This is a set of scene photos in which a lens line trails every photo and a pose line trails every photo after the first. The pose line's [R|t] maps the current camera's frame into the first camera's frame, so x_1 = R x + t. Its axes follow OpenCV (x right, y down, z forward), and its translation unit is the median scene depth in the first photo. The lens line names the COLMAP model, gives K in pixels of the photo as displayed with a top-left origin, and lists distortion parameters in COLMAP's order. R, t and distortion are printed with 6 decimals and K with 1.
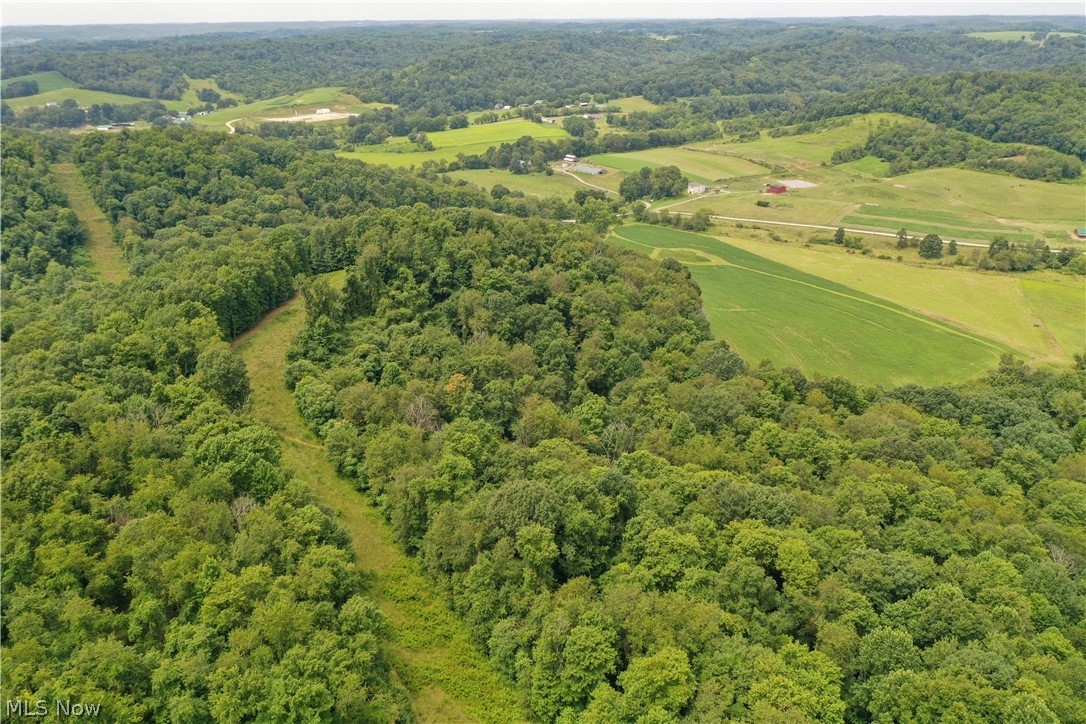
lens RADIAL K [[851.5, 0, 543.0], [0, 851.5, 362.0], [0, 0, 1]] dist [-0.004817, 0.000149]
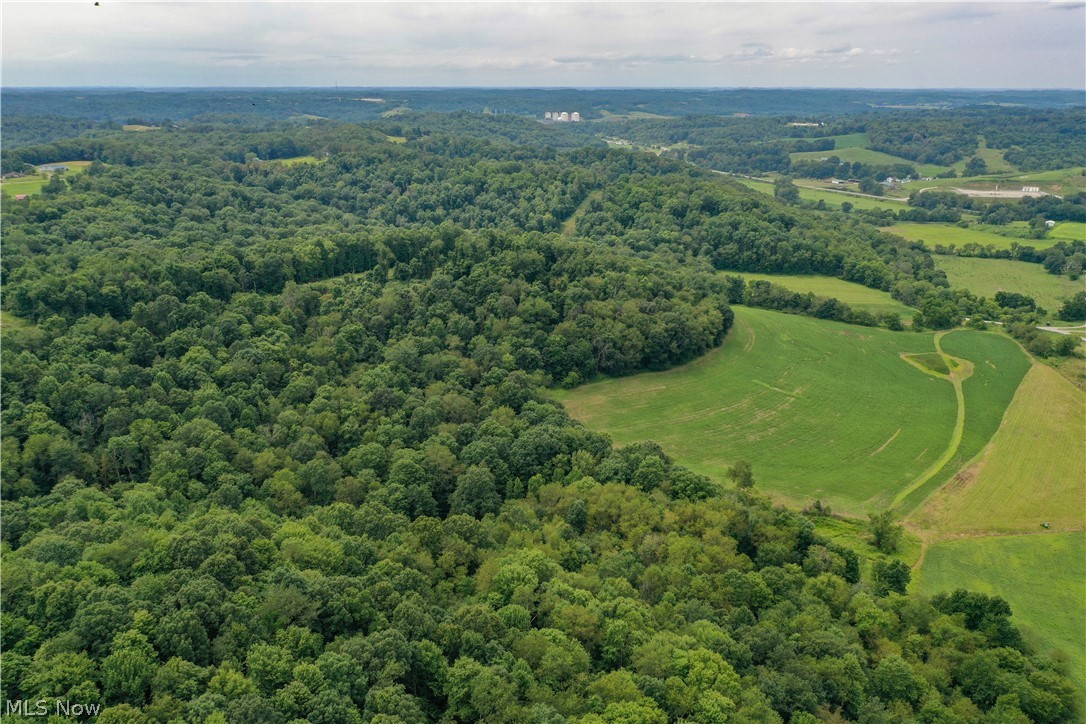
lens RADIAL K [[851.5, 0, 543.0], [0, 851.5, 362.0], [0, 0, 1]] dist [-0.004817, 0.000149]
pose [[0.501266, 0.278541, -0.819236, 0.546116], [-0.331316, 0.936404, 0.115655, -0.069468], [0.799351, 0.213452, 0.561672, 0.101792]]
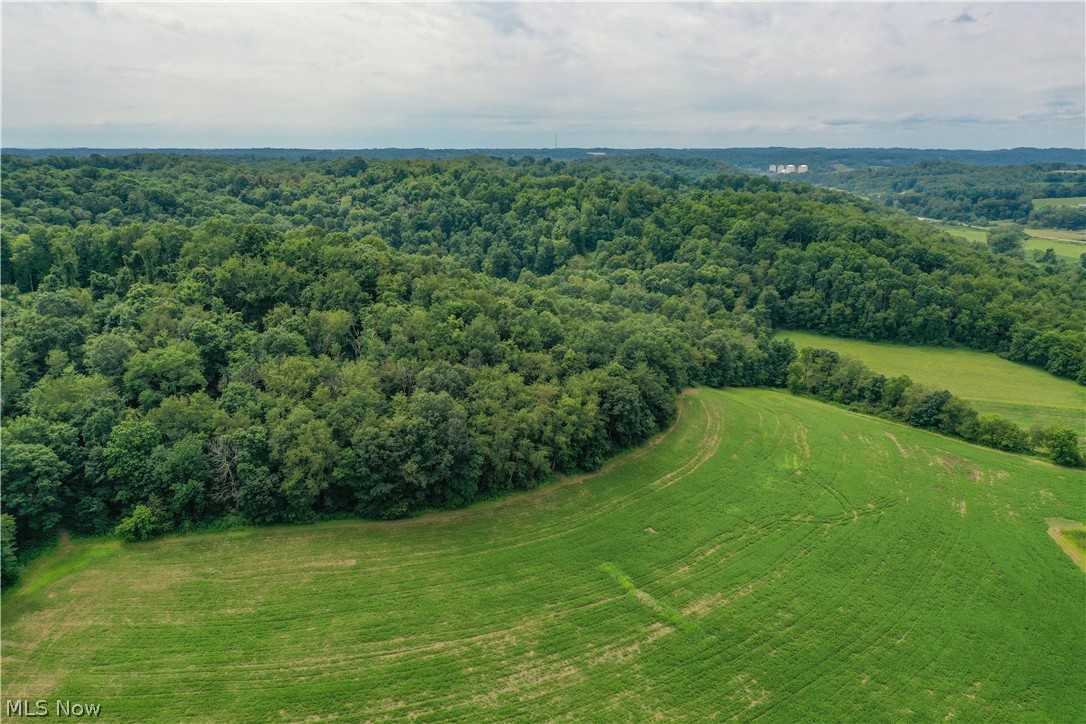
lens RADIAL K [[851.5, 0, 543.0], [0, 851.5, 362.0], [0, 0, 1]] dist [-0.004817, 0.000149]
pose [[0.230436, 0.246439, -0.941364, 0.348975], [-0.369640, 0.917054, 0.149591, -0.128013], [0.900147, 0.313495, 0.302416, 0.460039]]
